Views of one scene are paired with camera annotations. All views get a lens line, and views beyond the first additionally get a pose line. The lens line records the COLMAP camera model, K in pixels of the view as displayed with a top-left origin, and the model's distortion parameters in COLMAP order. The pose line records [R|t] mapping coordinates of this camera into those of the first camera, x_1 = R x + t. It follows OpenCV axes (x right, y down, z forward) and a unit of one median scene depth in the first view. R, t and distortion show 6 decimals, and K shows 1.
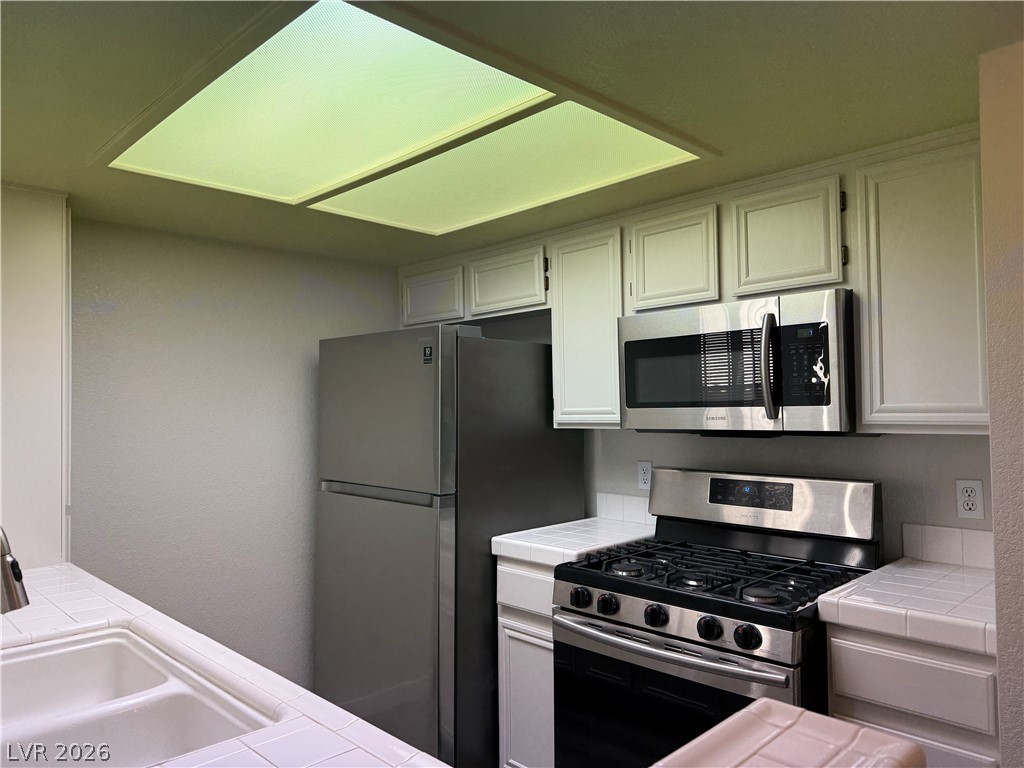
lens RADIAL K [[711.9, 0, 509.7], [0, 711.9, 388.8], [0, 0, 1]] dist [0.186118, -0.257672]
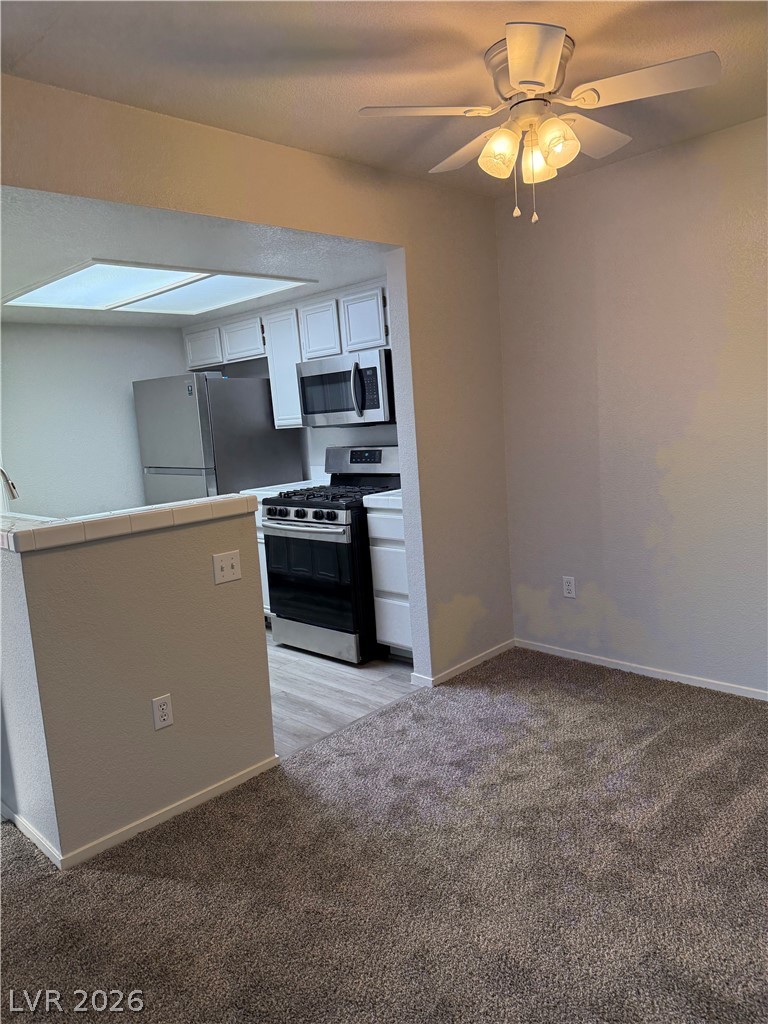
lens RADIAL K [[711.9, 0, 384.0], [0, 711.9, 512.0], [0, 0, 1]] dist [0.186118, -0.257672]
pose [[0.998018, -0.062921, 0.000704, 0.351067], [0.061952, 0.984474, 0.164234, -0.016443], [-0.011027, -0.163865, 0.986421, -0.836642]]
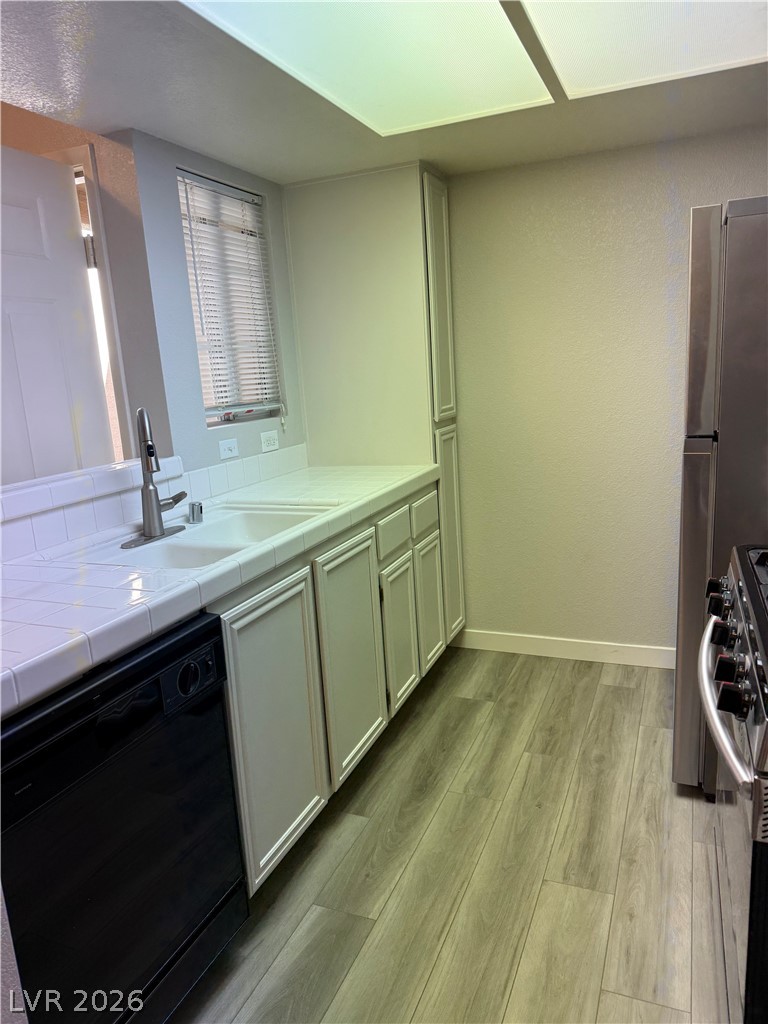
lens RADIAL K [[723.8, 0, 388.3], [0, 723.8, 513.9], [0, 0, 1]] dist [0.097037, -0.102238]
pose [[0.399259, 0.182650, -0.898460, 0.524708], [0.074178, 0.970307, 0.230219, 0.012730], [0.913832, -0.158563, 0.373856, 0.388662]]
